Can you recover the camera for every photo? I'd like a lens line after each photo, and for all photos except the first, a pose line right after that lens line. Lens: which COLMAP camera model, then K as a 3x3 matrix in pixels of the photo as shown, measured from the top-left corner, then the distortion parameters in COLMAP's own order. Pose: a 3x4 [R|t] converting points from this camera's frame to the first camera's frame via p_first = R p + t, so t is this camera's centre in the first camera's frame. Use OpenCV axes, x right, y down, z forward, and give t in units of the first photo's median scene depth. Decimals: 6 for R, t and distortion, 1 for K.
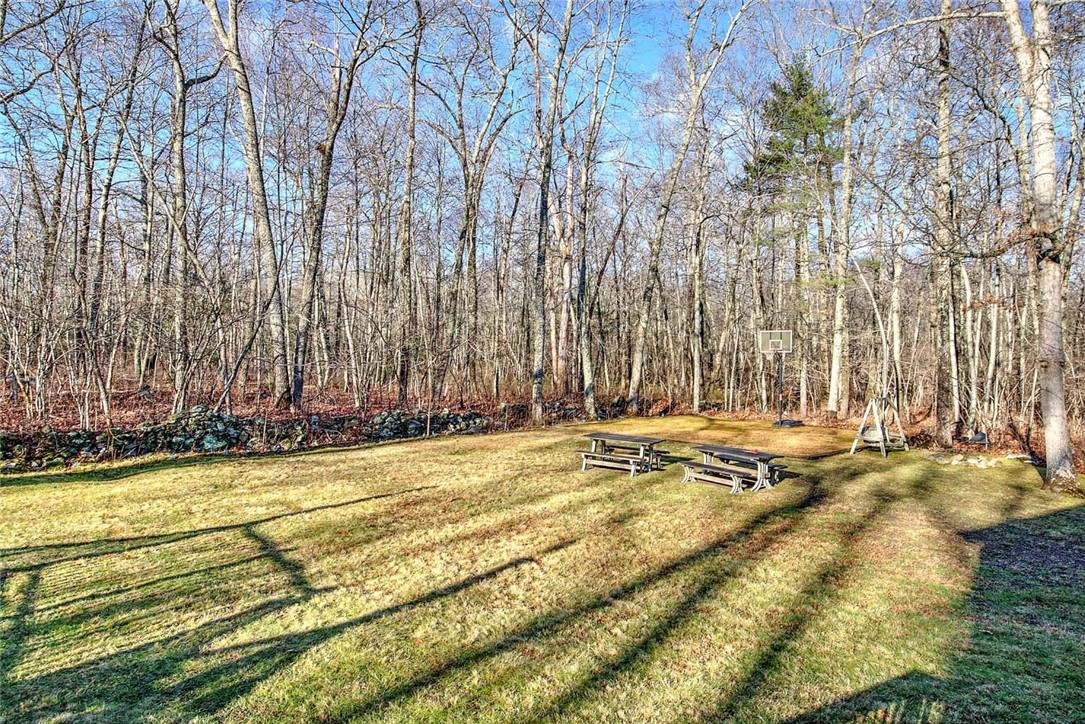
lens RADIAL K [[694.2, 0, 542.5], [0, 694.2, 362.0], [0, 0, 1]] dist [0.002068, -0.001217]
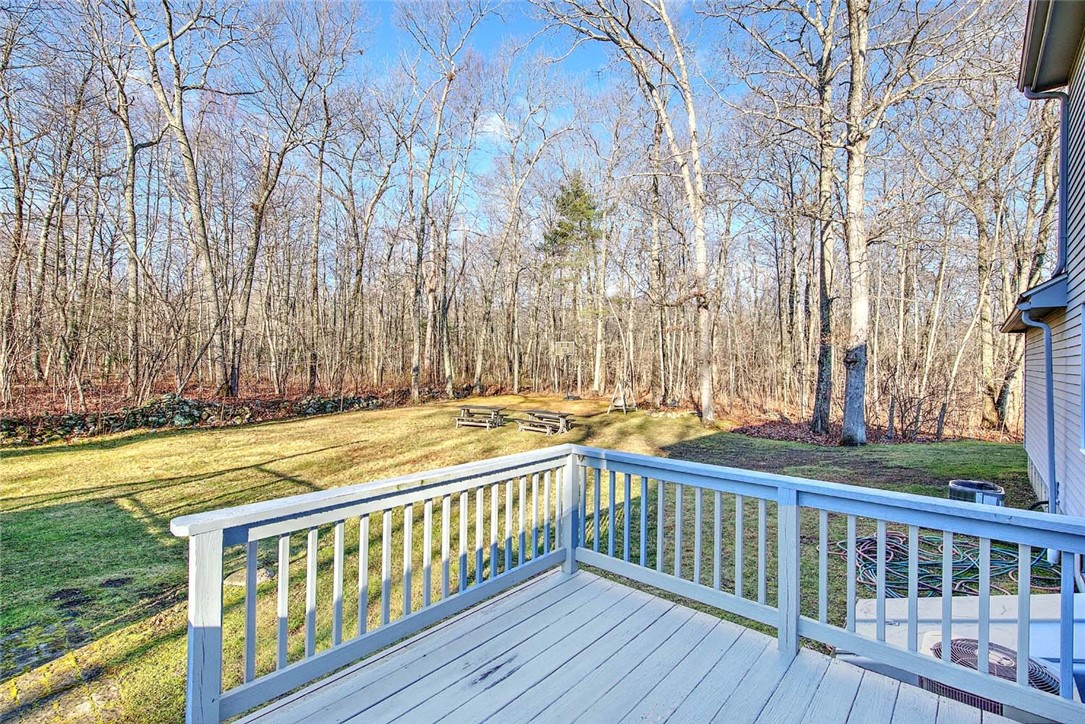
lens RADIAL K [[483.1, 0, 542.5], [0, 483.1, 362.0], [0, 0, 1]] dist [0.002904, 0.000357]
pose [[0.958532, -0.002560, 0.284975, -0.048440], [0.001804, 0.999994, 0.002916, -0.000774], [-0.284980, -0.002281, 0.958531, -0.096572]]
